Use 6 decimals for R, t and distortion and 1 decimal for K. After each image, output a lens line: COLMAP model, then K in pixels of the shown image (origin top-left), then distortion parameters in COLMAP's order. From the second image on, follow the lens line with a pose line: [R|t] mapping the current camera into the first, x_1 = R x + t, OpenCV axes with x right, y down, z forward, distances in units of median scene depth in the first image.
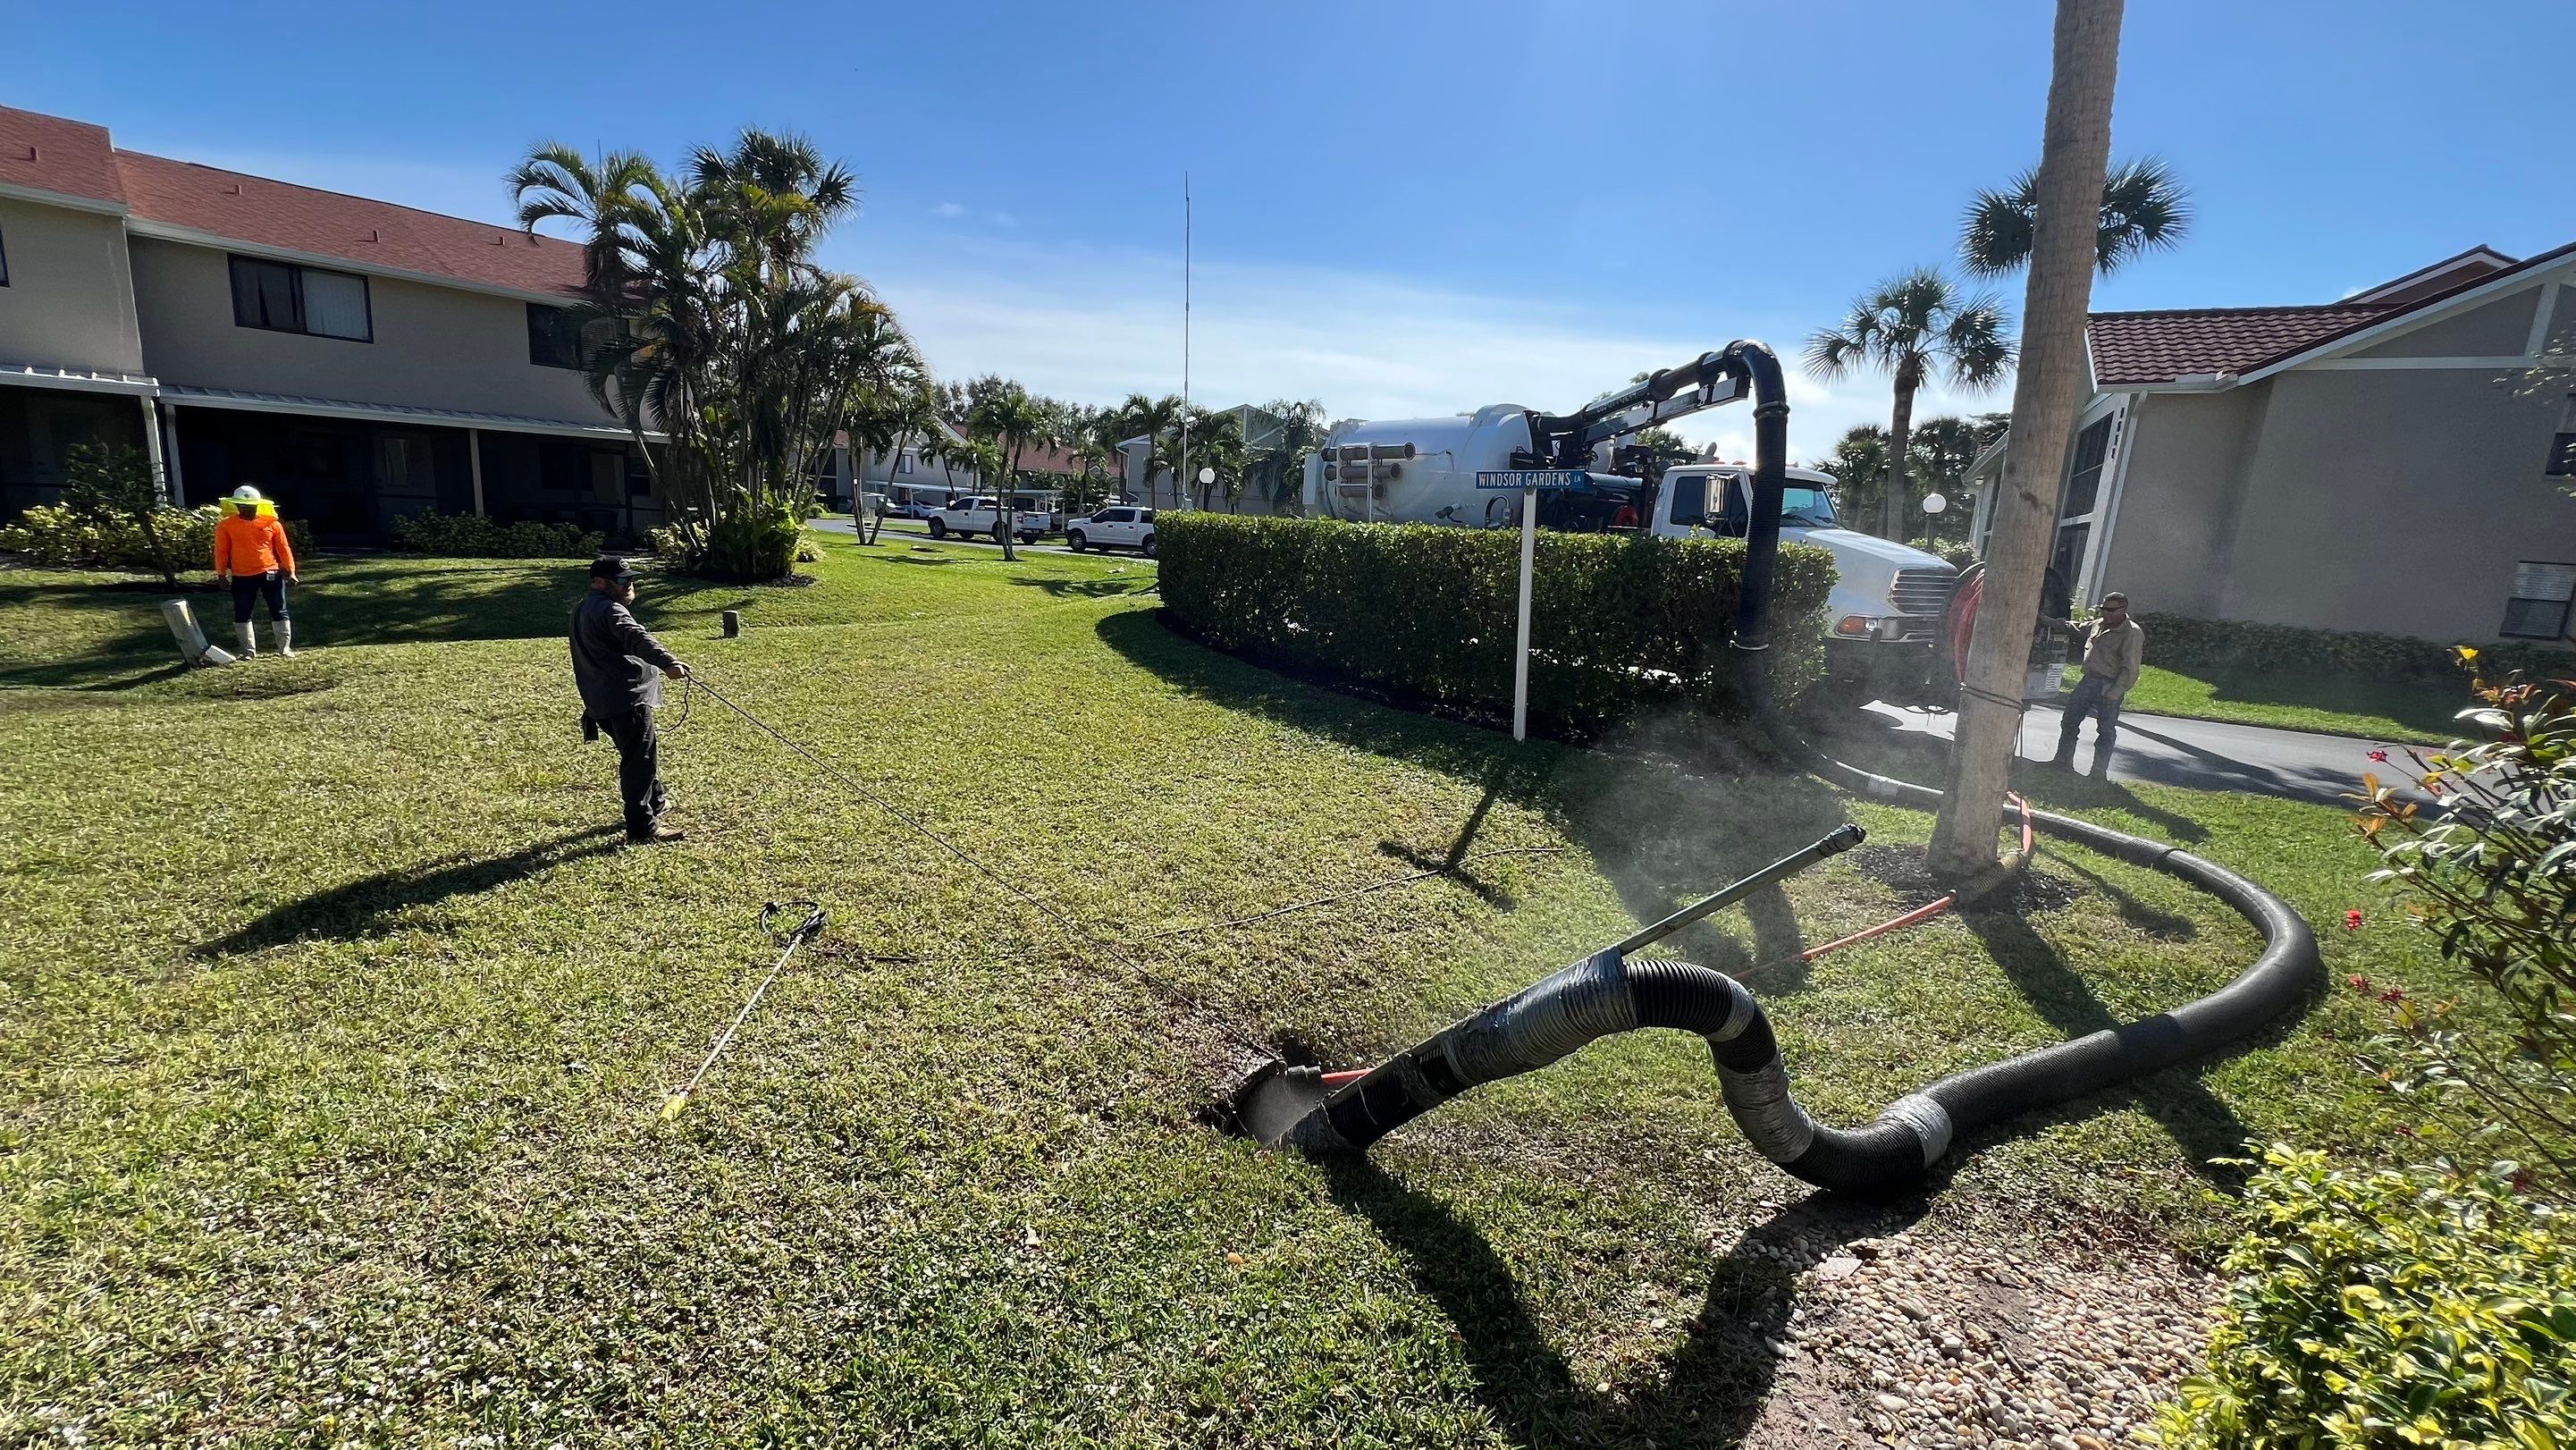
lens RADIAL K [[1028.7, 0, 1284.2], [0, 1028.7, 723.1], [0, 0, 1]] dist [-0.001843, 0.000497]
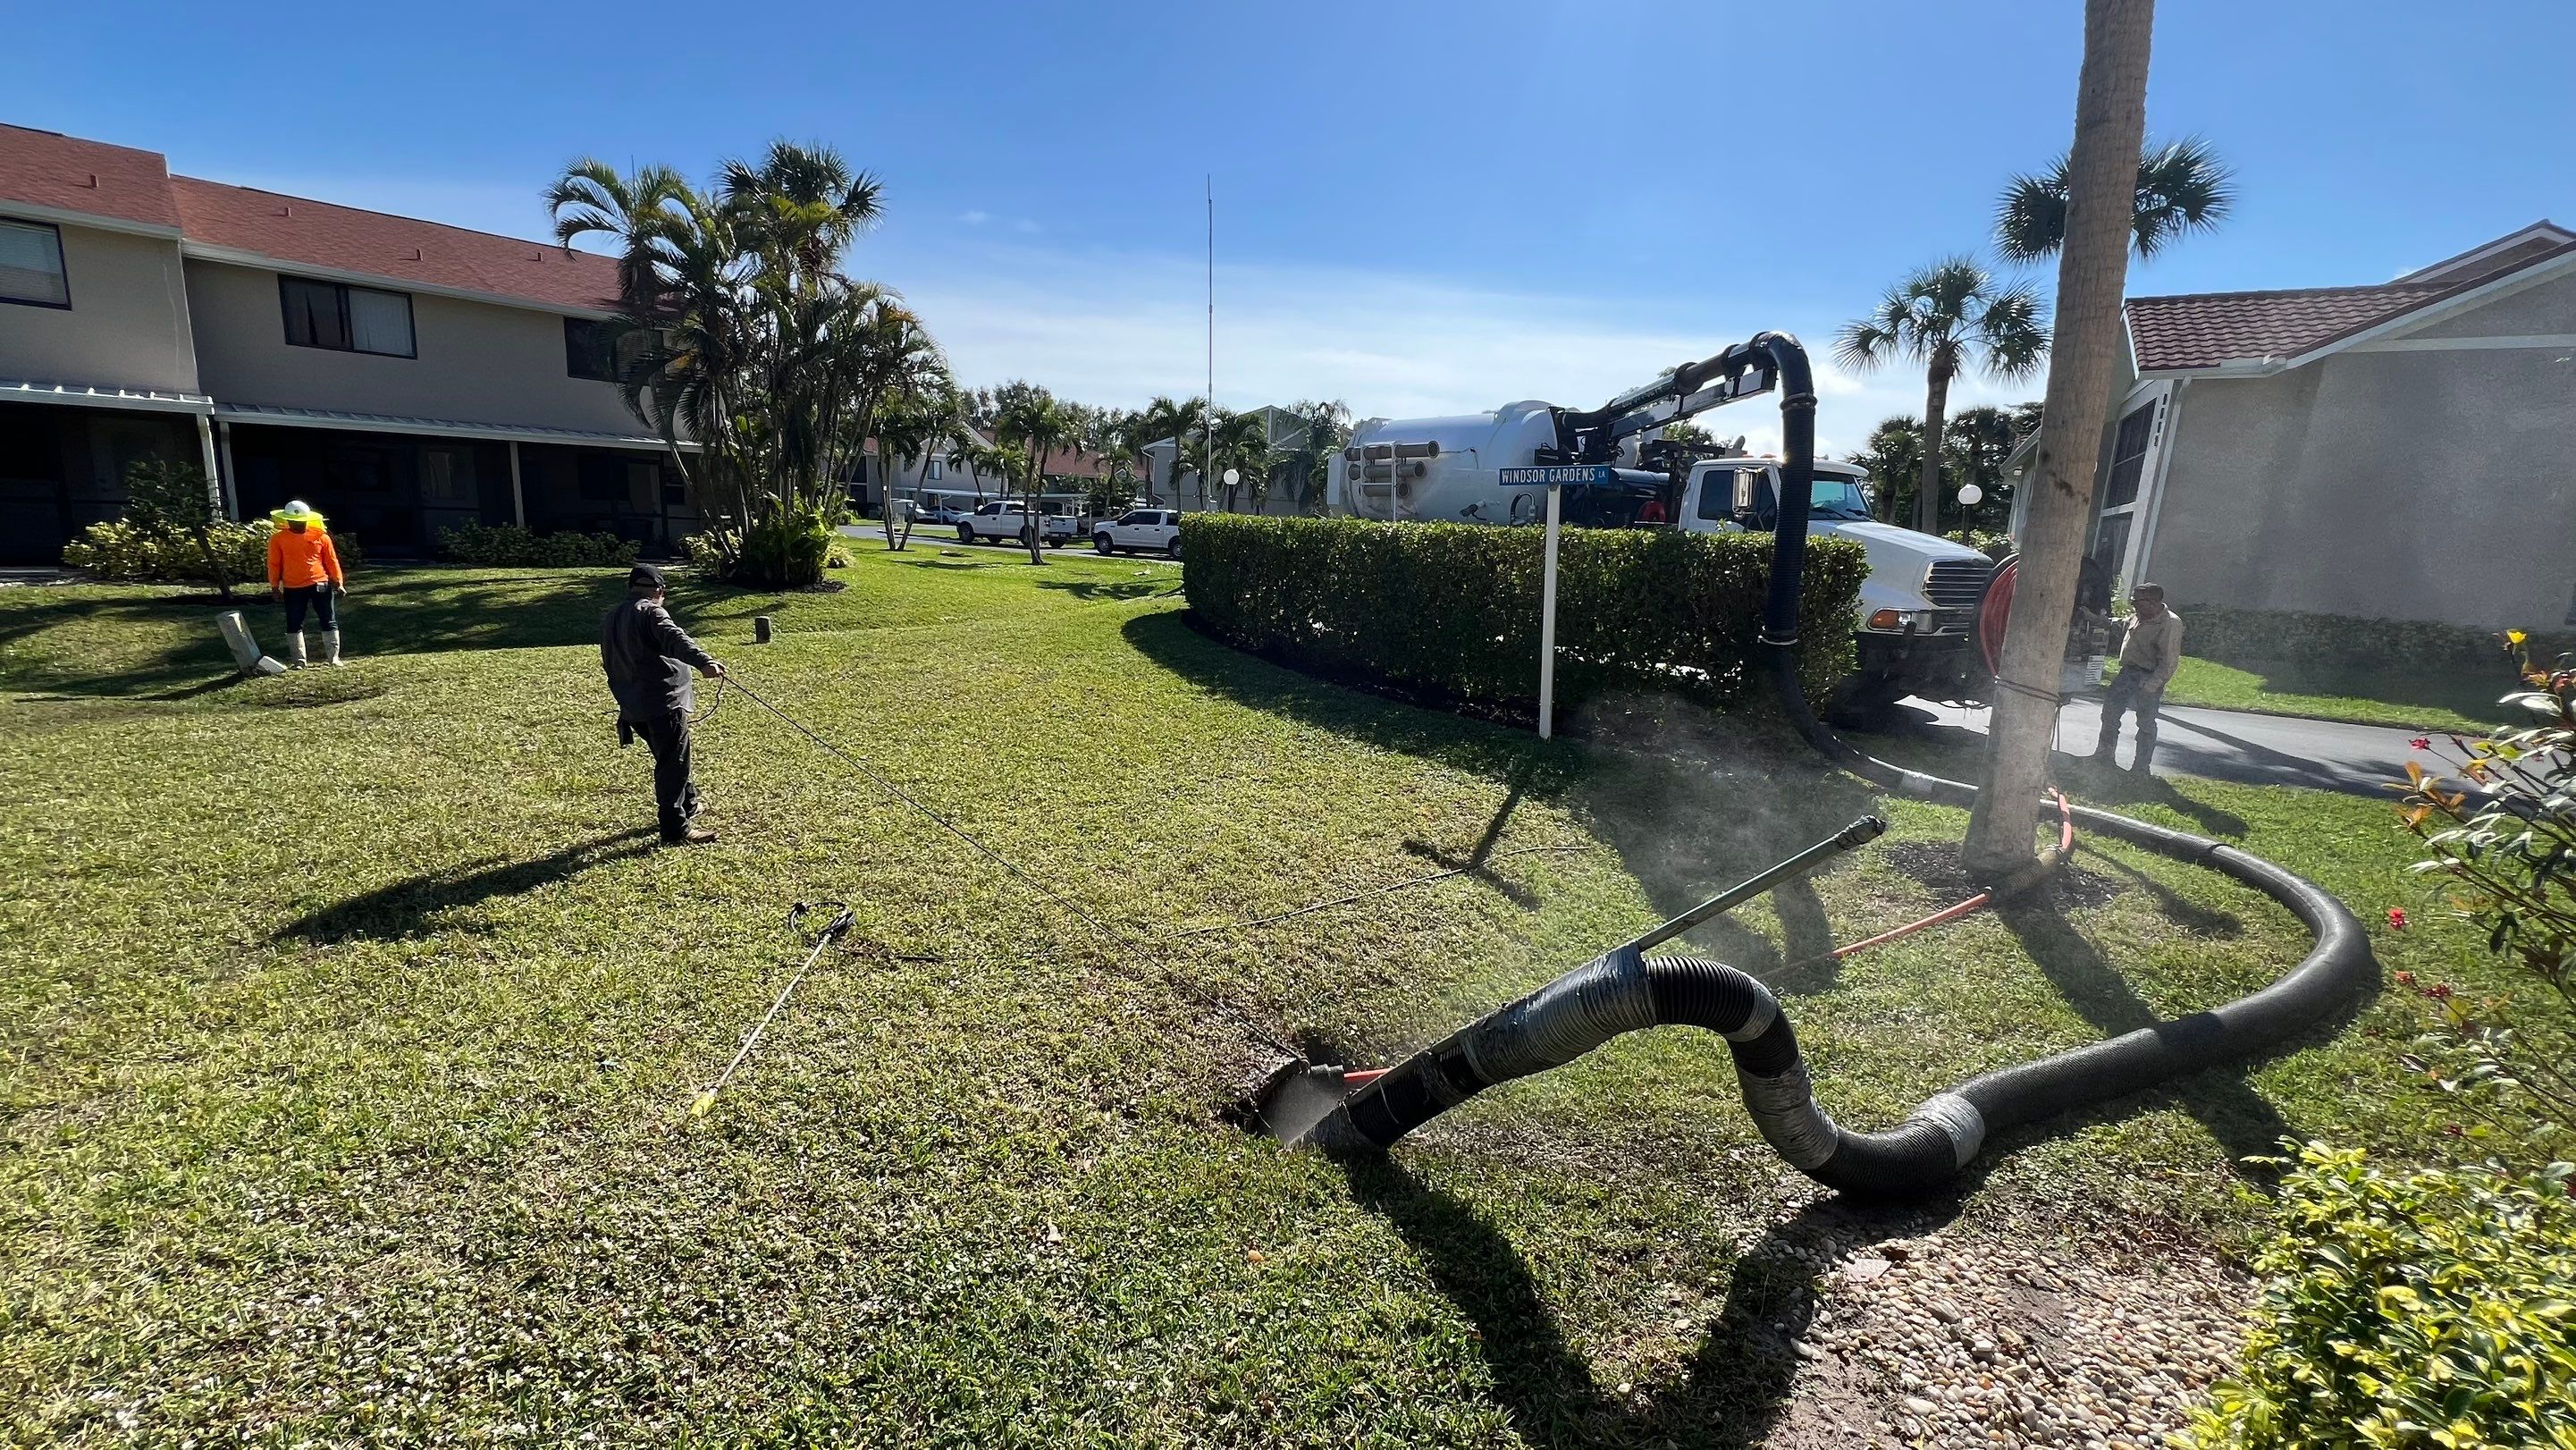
lens RADIAL K [[1028.7, 0, 1284.2], [0, 1028.7, 723.1], [0, 0, 1]] dist [-0.001843, 0.000497]
pose [[0.999605, -0.007588, -0.027070, 0.003179], [0.007563, 0.999971, -0.001027, 0.000990], [0.027077, 0.000822, 0.999633, 0.000150]]
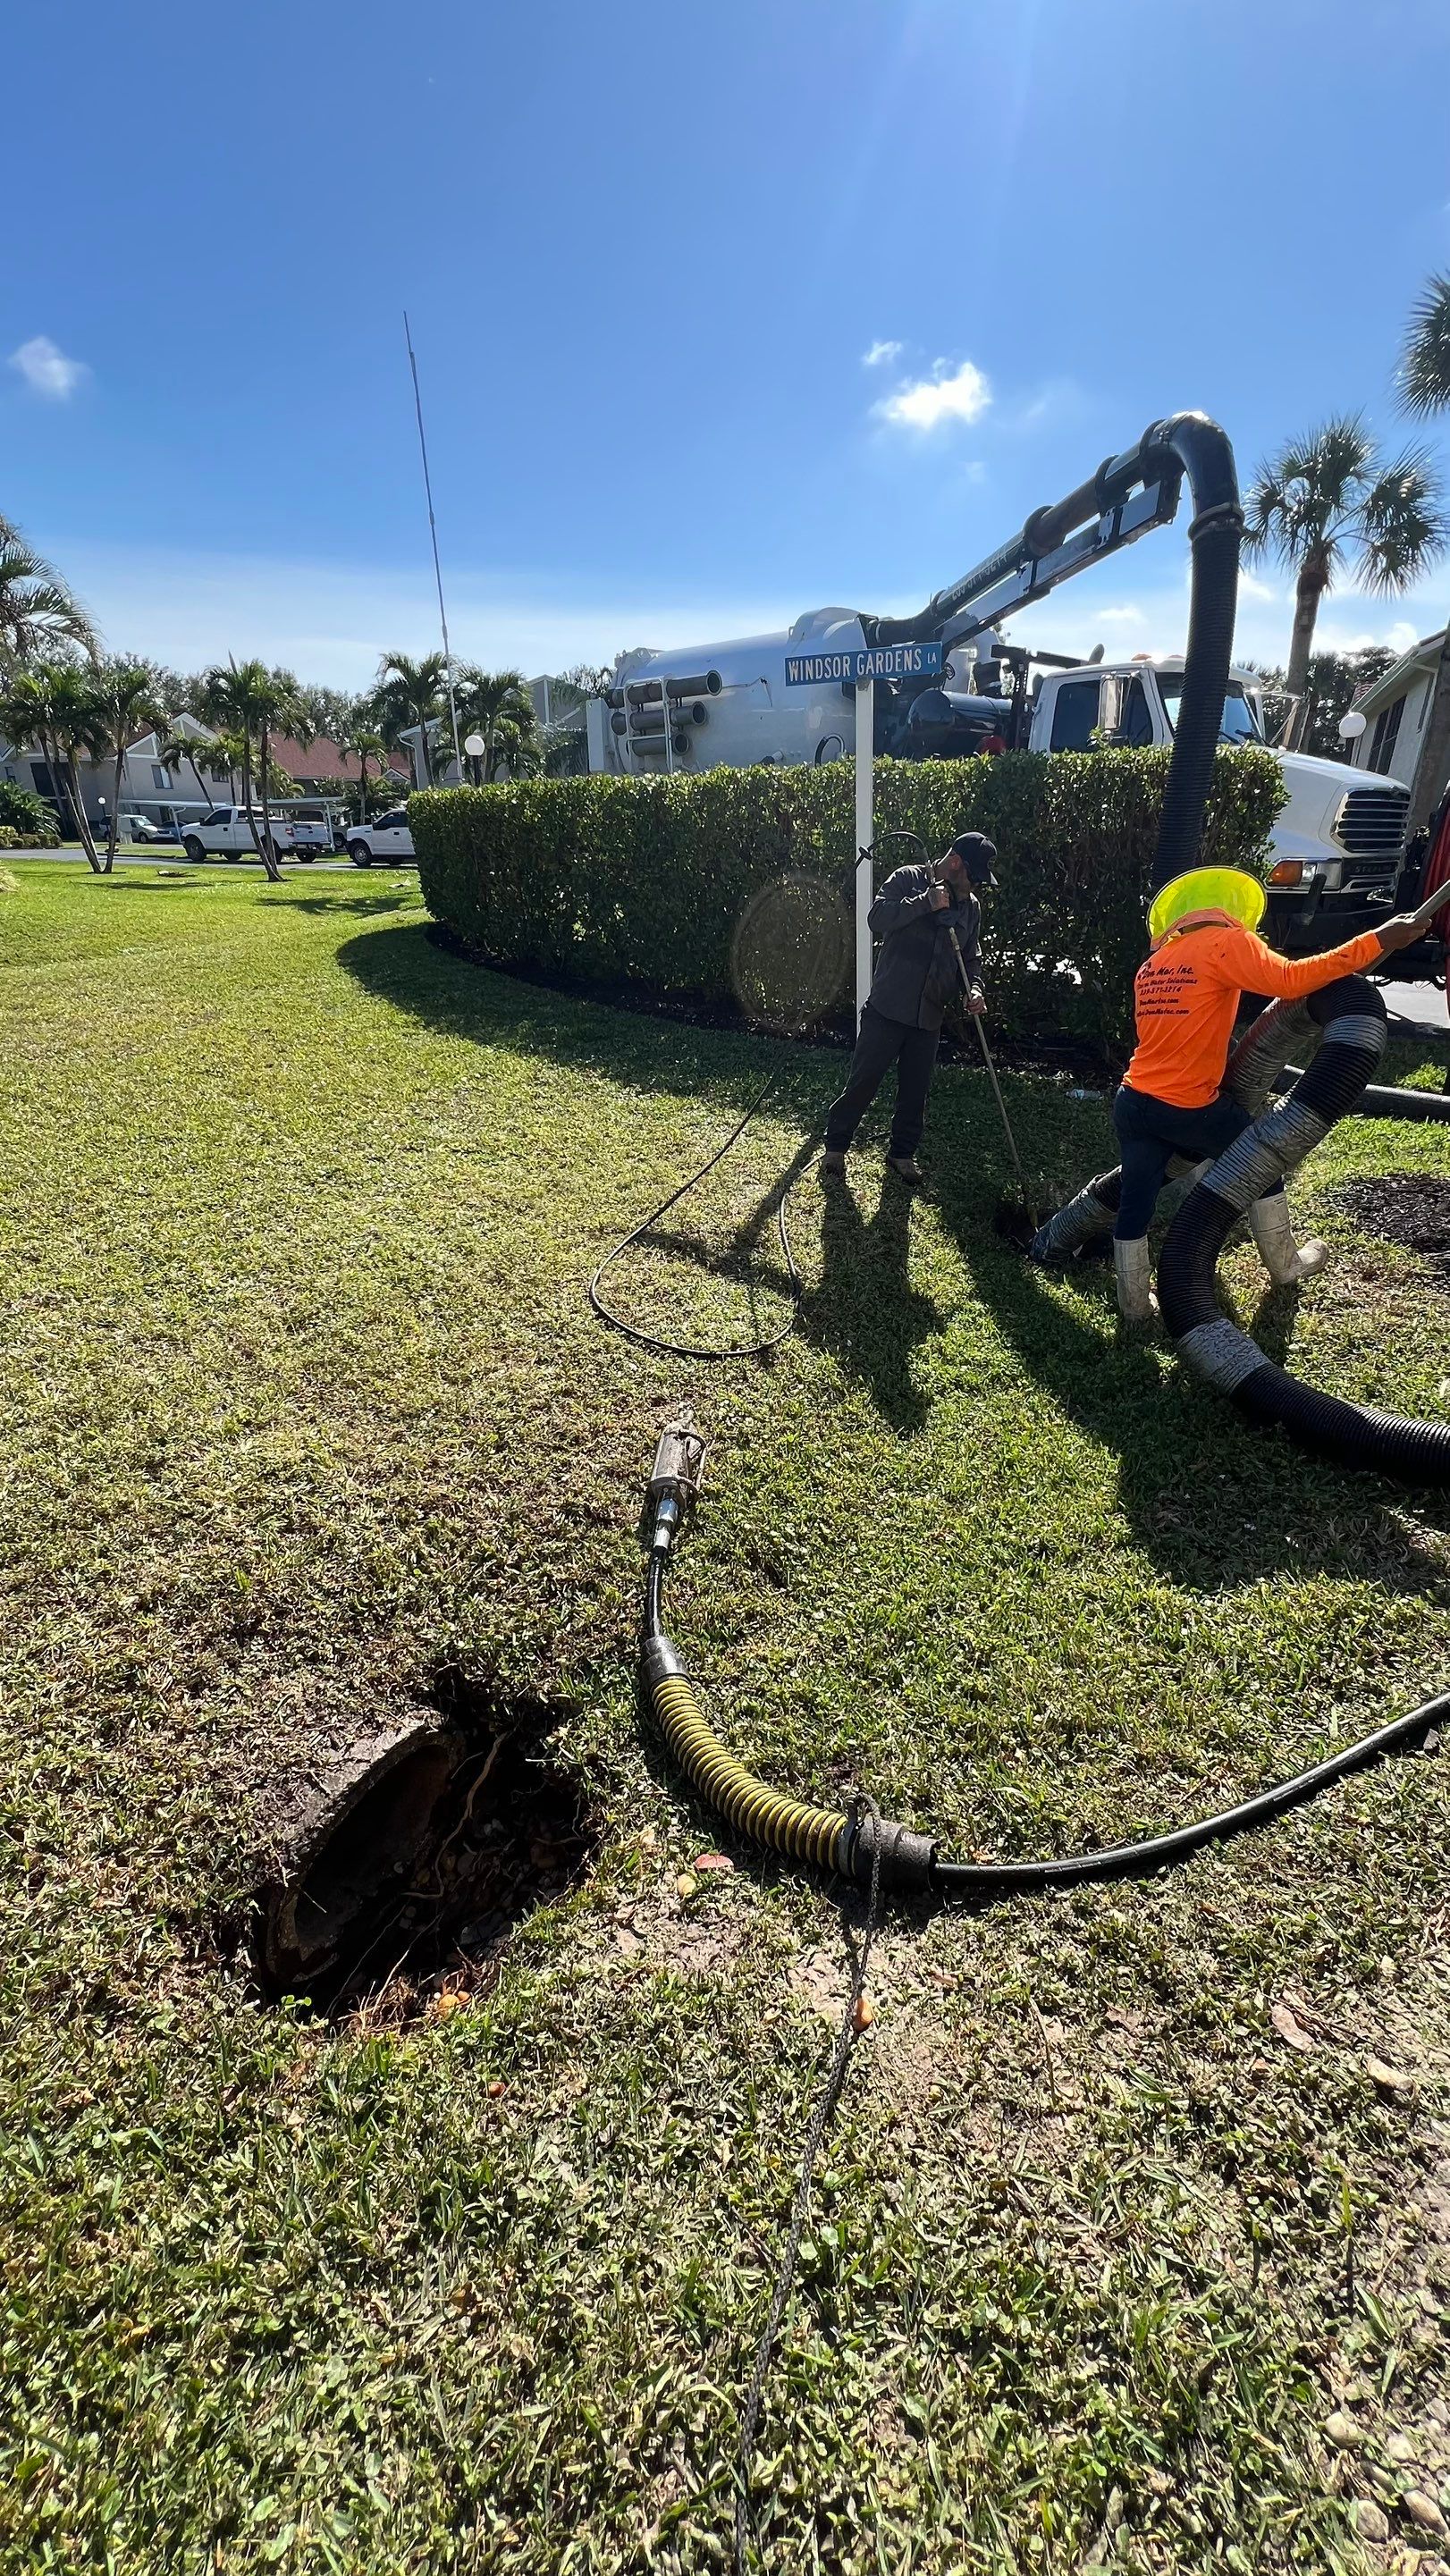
lens RADIAL K [[1028.7, 0, 731.7], [0, 1028.7, 1282.9], [0, 0, 1]] dist [-0.001843, 0.000497]
pose [[0.993449, -0.090009, 0.070414, 0.057467], [0.072010, 0.971492, 0.225871, -0.000983], [-0.088737, -0.219321, 0.971609, 0.216539]]
